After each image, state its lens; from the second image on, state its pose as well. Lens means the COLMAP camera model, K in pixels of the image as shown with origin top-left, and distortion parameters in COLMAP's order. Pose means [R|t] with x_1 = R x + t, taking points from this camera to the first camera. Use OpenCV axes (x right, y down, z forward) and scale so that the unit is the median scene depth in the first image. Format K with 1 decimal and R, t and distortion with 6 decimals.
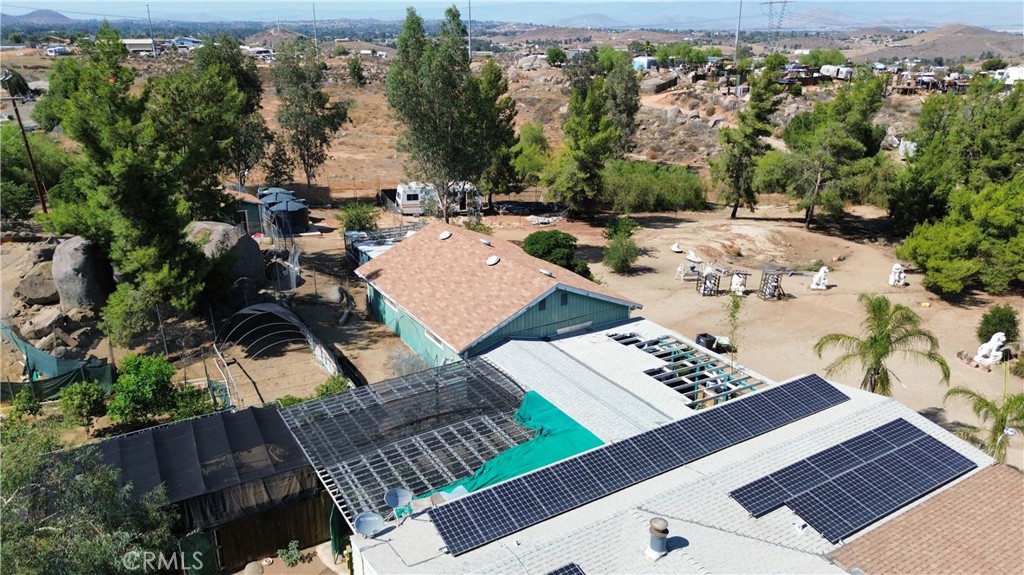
lens RADIAL K [[692.9, 0, 512.0], [0, 692.9, 287.5], [0, 0, 1]] dist [0.054394, -0.033611]
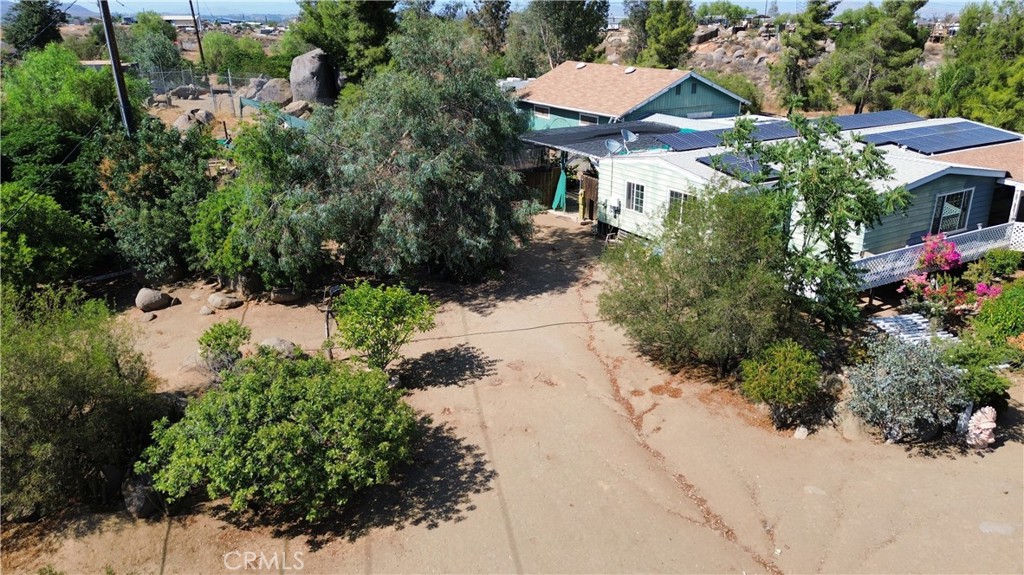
lens RADIAL K [[692.9, 0, 512.0], [0, 692.9, 287.5], [0, 0, 1]] dist [0.054394, -0.033611]
pose [[0.999778, 0.005792, -0.020244, -0.113449], [-0.005630, 0.999952, 0.008045, 0.183939], [0.020289, -0.007929, 0.999763, -0.148840]]
